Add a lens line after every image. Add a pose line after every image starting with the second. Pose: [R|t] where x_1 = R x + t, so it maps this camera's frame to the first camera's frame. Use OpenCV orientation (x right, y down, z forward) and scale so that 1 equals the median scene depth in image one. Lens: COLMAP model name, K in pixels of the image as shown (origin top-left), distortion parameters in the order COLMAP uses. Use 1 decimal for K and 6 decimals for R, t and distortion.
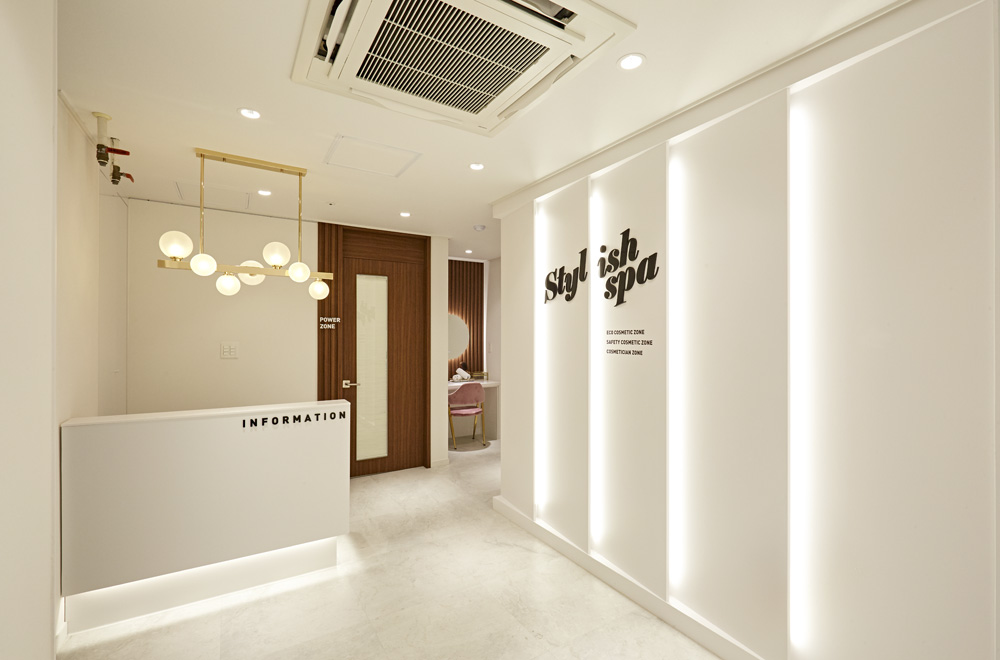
lens RADIAL K [[437.0, 0, 497.6], [0, 437.0, 334.9], [0, 0, 1]] dist [0.001710, -0.001141]
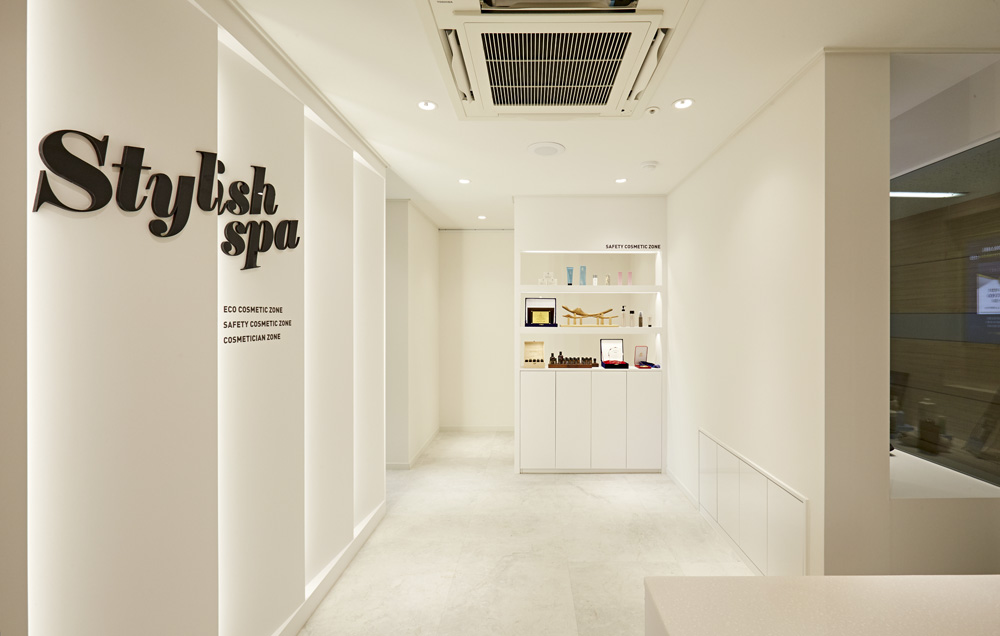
lens RADIAL K [[438.8, 0, 532.7], [0, 438.8, 315.6], [0, 0, 1]] dist [-0.001926, -0.000134]
pose [[-0.855485, -0.001551, 0.517825, -0.413496], [-0.001829, 0.999998, -0.000025, 0.002310], [-0.517825, -0.000969, -0.855486, 1.252310]]
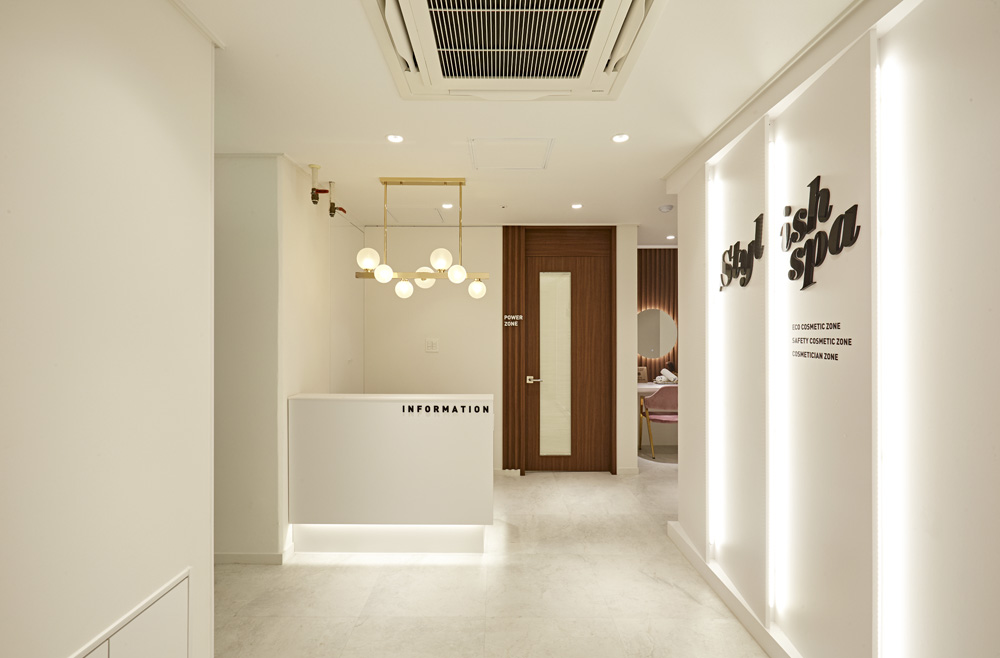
lens RADIAL K [[437.0, 0, 494.6], [0, 437.0, 331.8], [0, 0, 1]] dist [0.001710, -0.001141]
pose [[0.850334, -0.002759, -0.526237, 0.204857], [0.002337, 0.999996, -0.001467, 0.001882], [0.526239, 0.000018, 0.850337, 0.130725]]
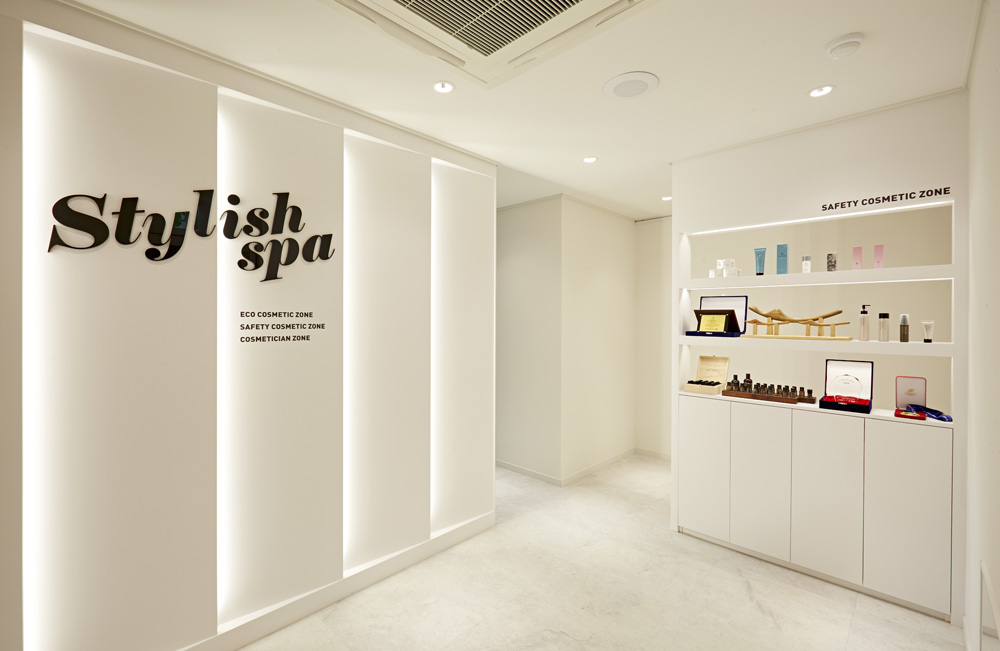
lens RADIAL K [[438.8, 0, 492.7], [0, 438.8, 319.5], [0, 0, 1]] dist [-0.001926, -0.000134]
pose [[-0.249161, -0.003704, 0.968455, -0.561692], [-0.005019, 0.999984, 0.002533, -0.000907], [-0.968449, -0.004229, -0.249176, 0.743471]]
